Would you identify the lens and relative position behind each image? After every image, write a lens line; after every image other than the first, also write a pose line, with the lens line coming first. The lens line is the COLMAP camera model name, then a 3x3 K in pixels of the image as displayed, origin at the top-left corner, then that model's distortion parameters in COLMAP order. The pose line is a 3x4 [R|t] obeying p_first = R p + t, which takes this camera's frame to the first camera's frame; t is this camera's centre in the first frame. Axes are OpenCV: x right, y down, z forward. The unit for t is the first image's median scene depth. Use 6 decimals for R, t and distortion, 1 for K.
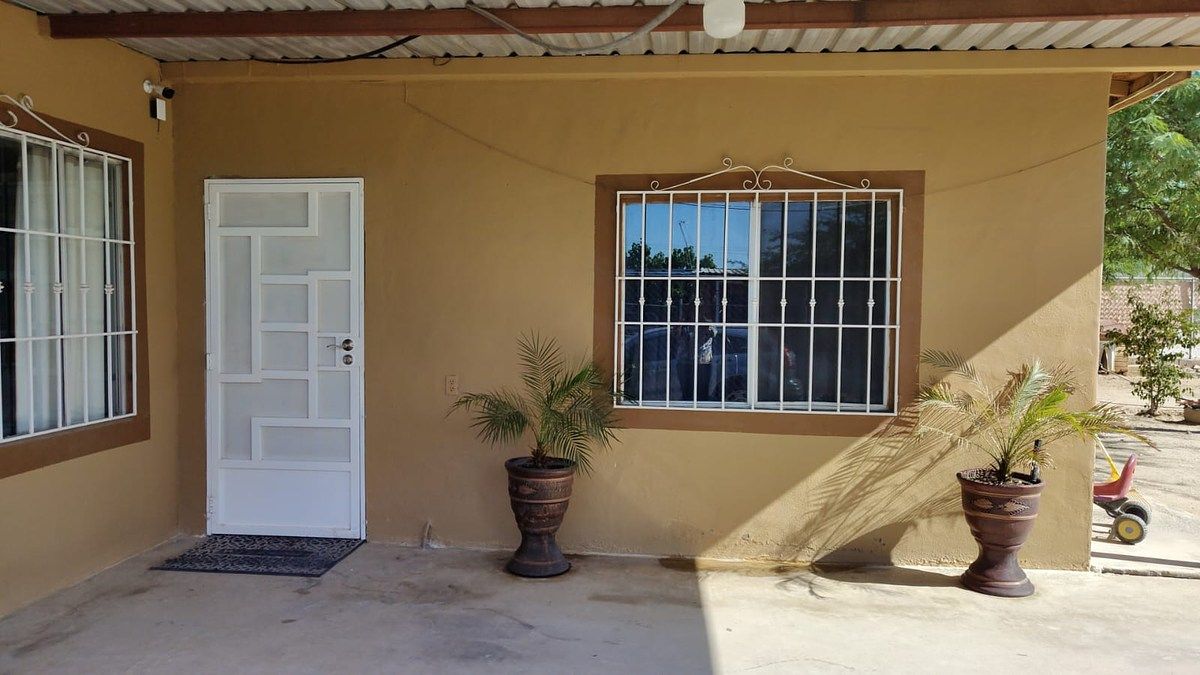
lens RADIAL K [[841.8, 0, 597.4], [0, 841.8, 327.7], [0, 0, 1]] dist [-0.002985, -0.002334]
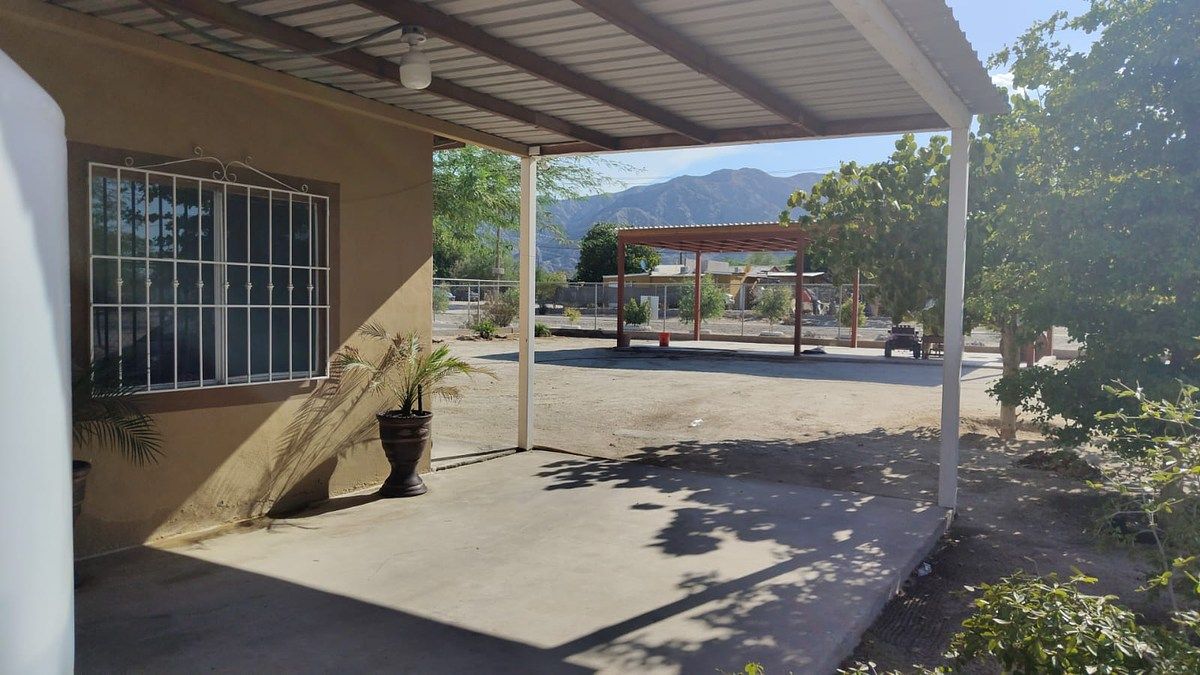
lens RADIAL K [[848.9, 0, 598.0], [0, 848.9, 341.5], [0, 0, 1]] dist [0.025699, -0.001348]
pose [[0.428801, -0.044968, 0.902279, -0.611626], [0.002337, 0.998812, 0.048668, -0.010639], [-0.903396, -0.018760, 0.428397, 0.094019]]
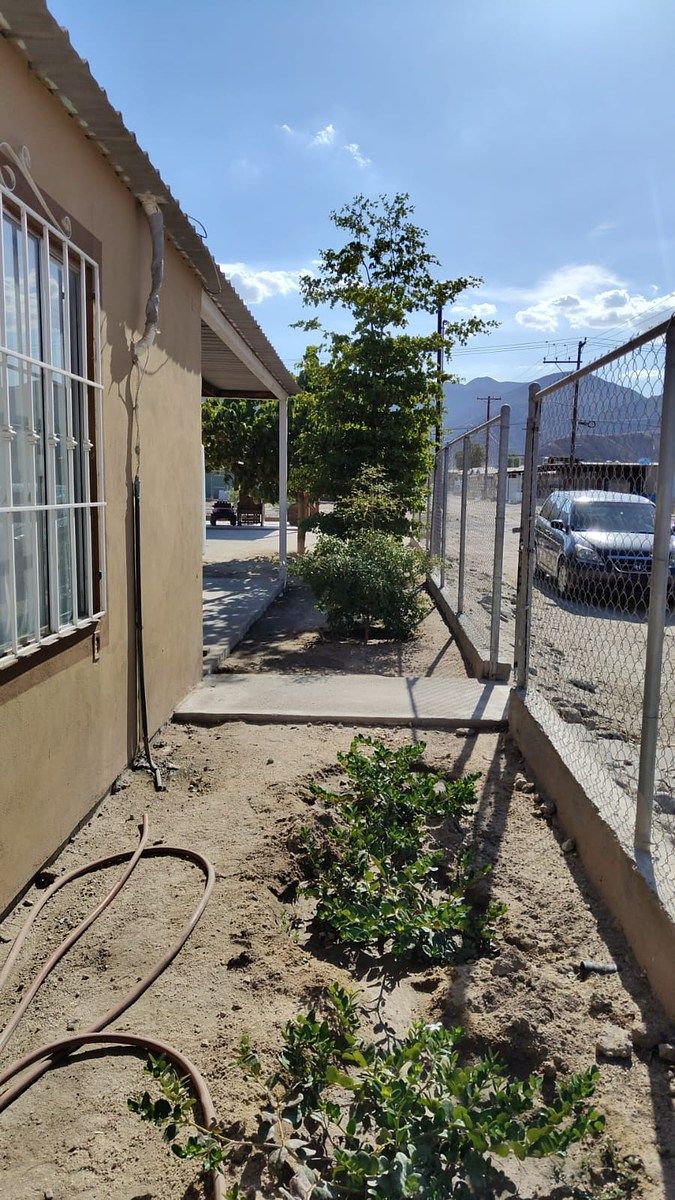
lens RADIAL K [[848.9, 0, 337.5], [0, 848.9, 600.0], [0, 0, 1]] dist [0.025699, -0.001348]
pose [[-0.057092, -0.143170, 0.988050, -1.173948], [0.004680, 0.989615, 0.143667, -0.019702], [-0.998358, 0.012826, -0.055829, 0.115816]]
